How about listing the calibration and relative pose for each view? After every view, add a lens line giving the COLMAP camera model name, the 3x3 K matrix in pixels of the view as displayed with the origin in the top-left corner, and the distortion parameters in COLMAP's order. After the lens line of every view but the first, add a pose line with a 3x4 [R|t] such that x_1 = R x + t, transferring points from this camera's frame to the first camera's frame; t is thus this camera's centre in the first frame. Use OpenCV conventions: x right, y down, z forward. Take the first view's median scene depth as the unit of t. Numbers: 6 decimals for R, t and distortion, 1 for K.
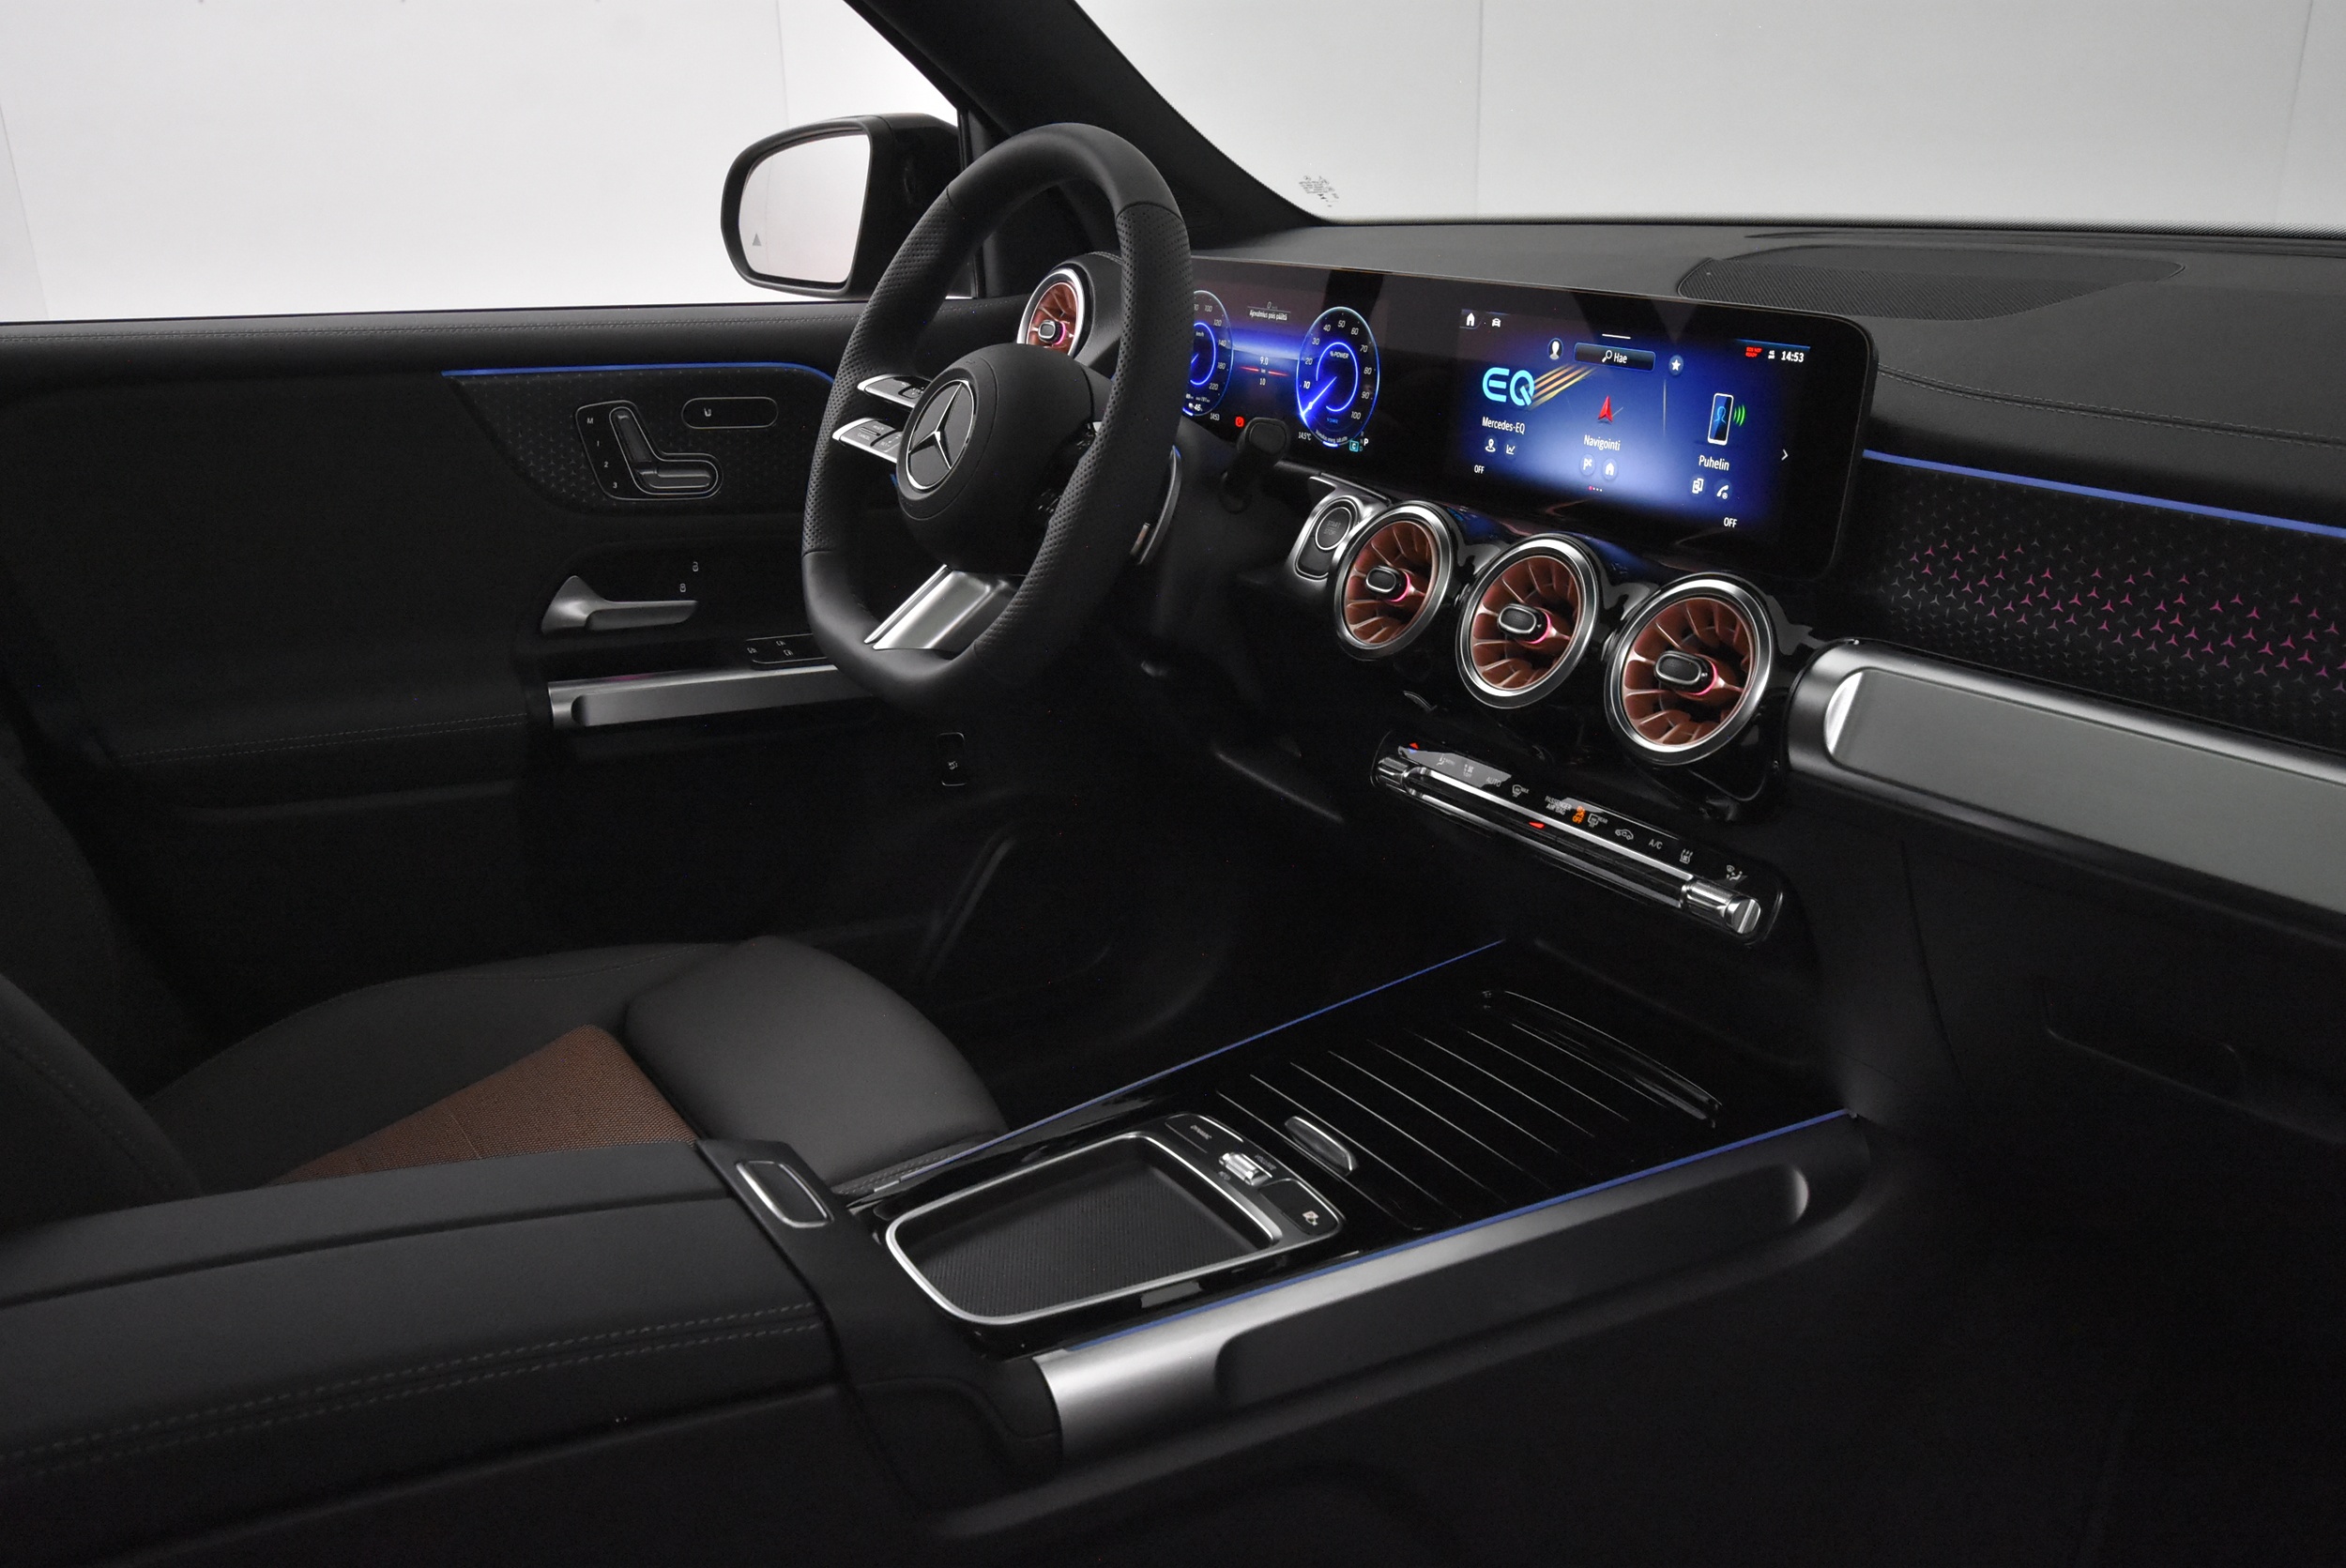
lens RADIAL K [[1947.8, 0, 1175.9], [0, 1947.8, 795.1], [0, 0, 1]] dist [0.066410, 0.001854]
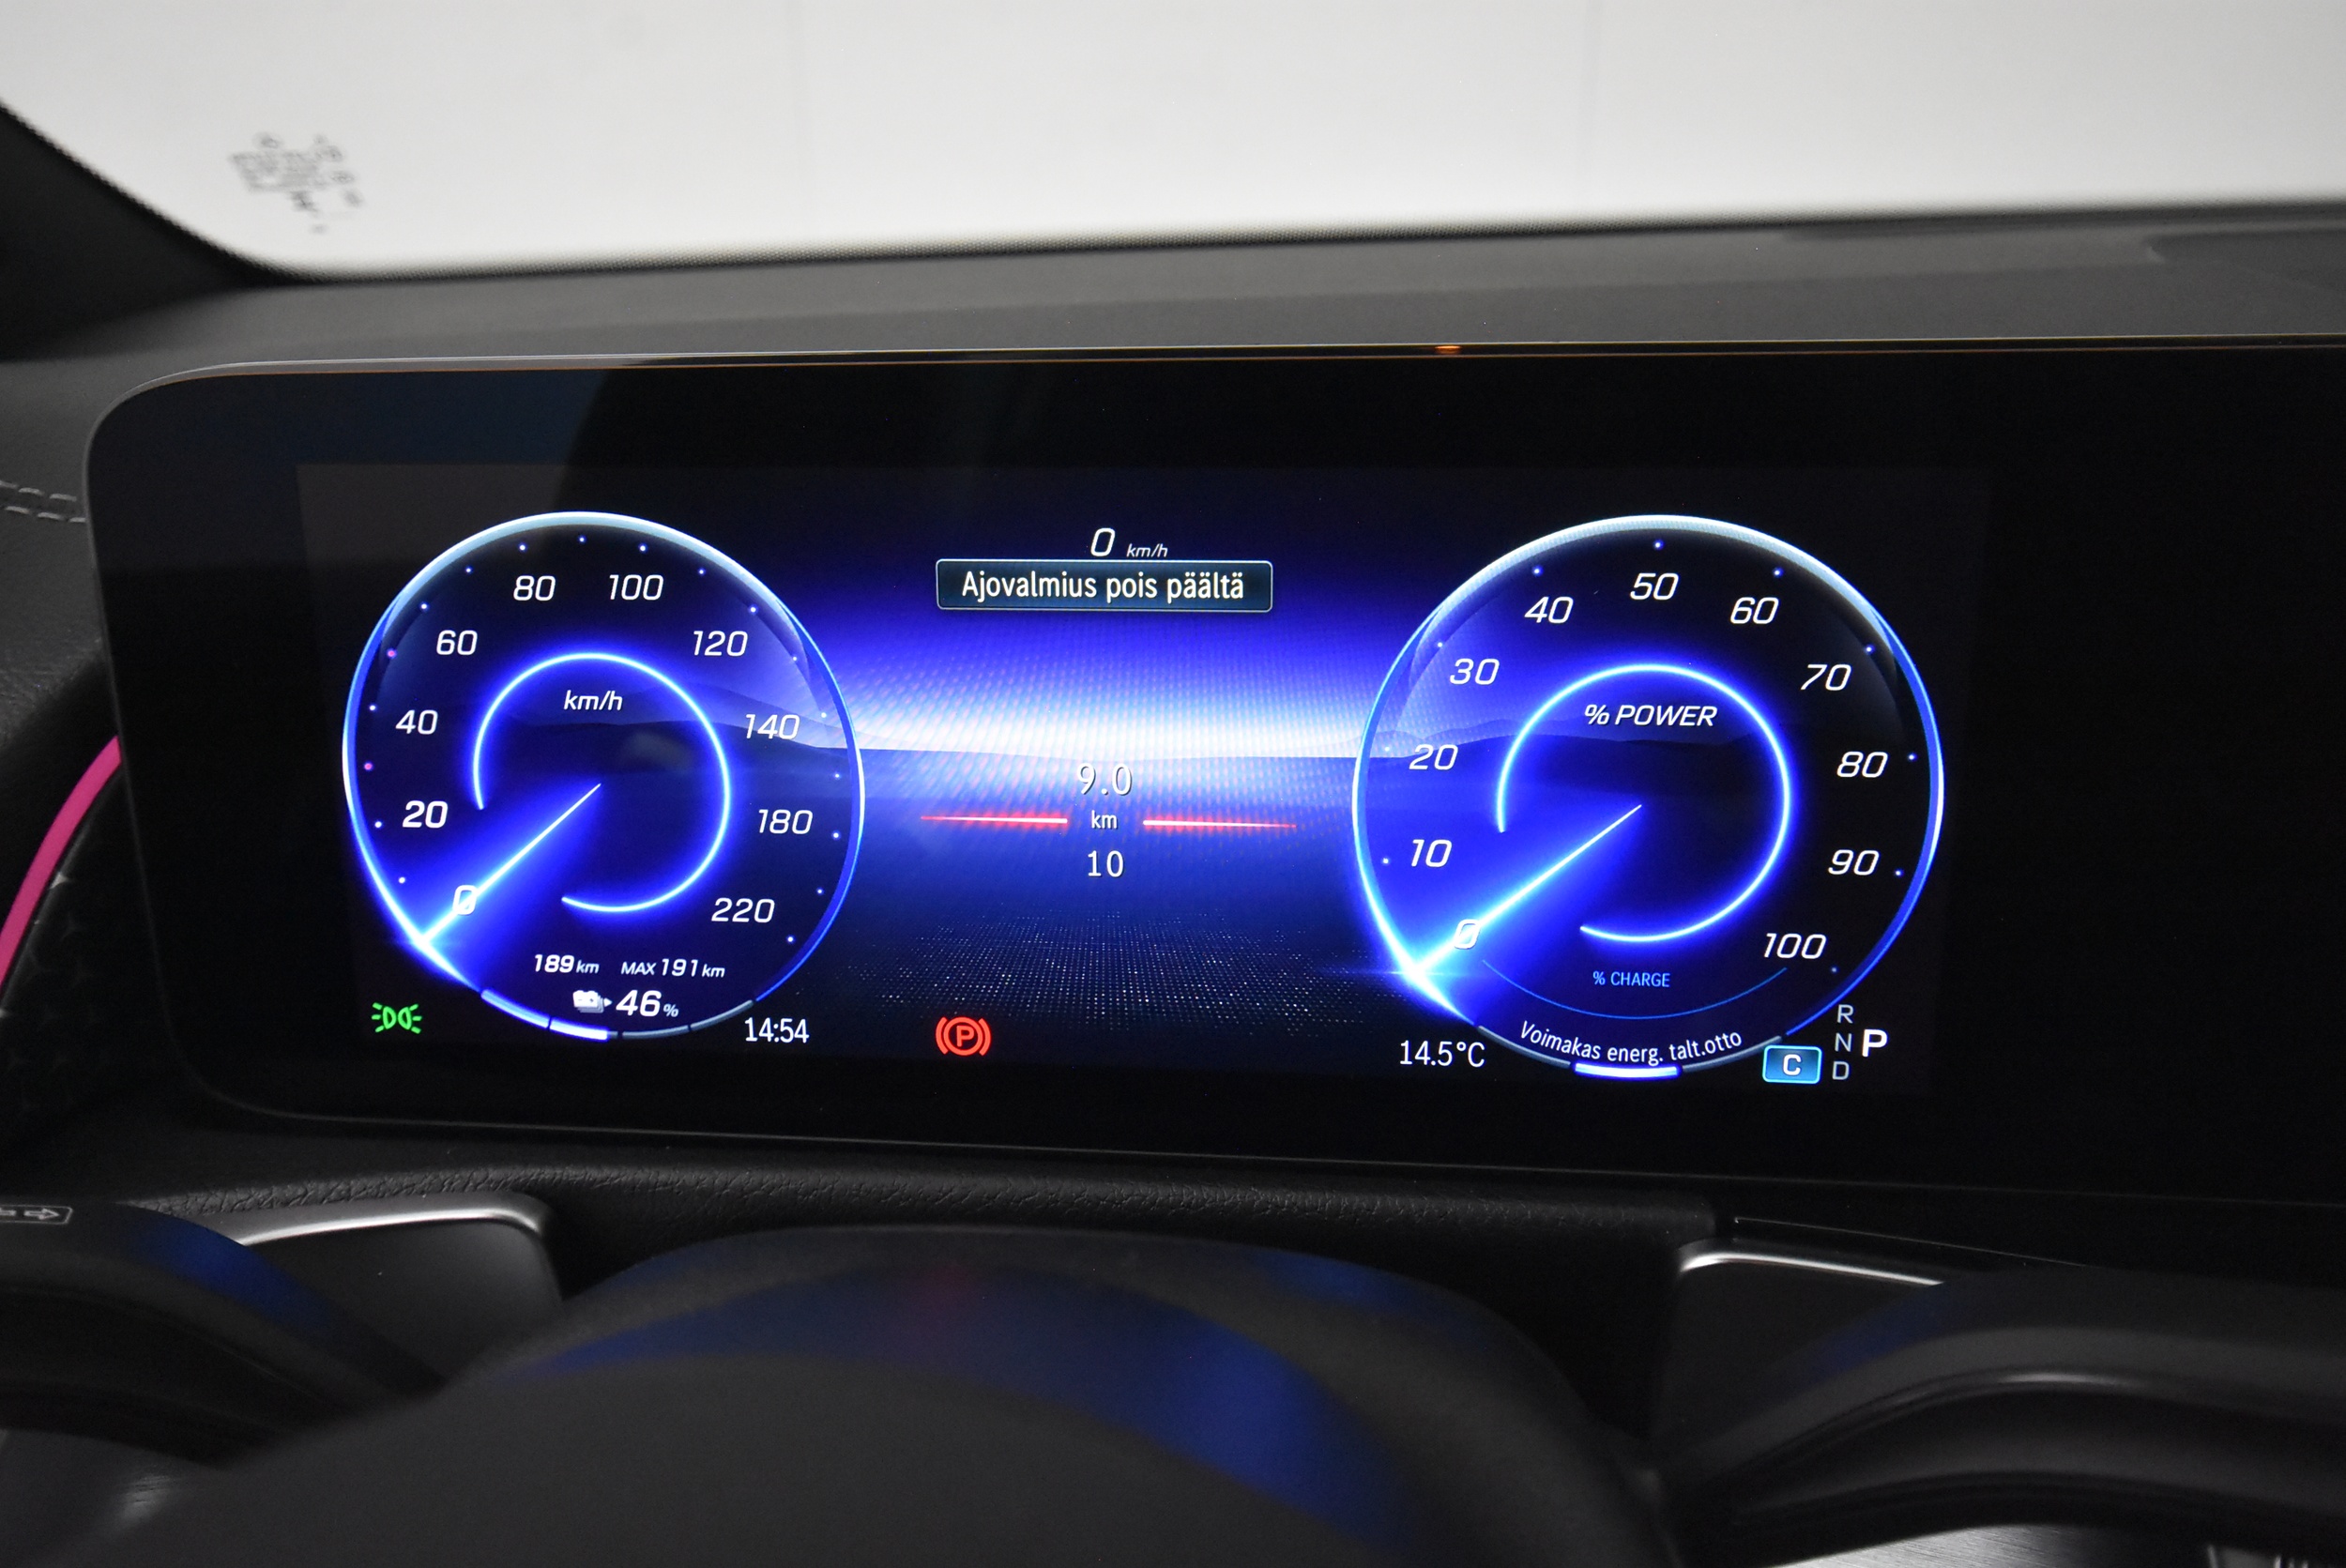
lens RADIAL K [[1562.1, 0, 1183.2], [0, 1562.1, 774.3], [0, 0, 1]] dist [-0.004174, 0.002183]
pose [[0.600624, -0.254918, 0.757805, -0.089438], [0.263015, 0.958055, 0.113818, -0.247648], [-0.755033, 0.130952, 0.642477, 0.900587]]
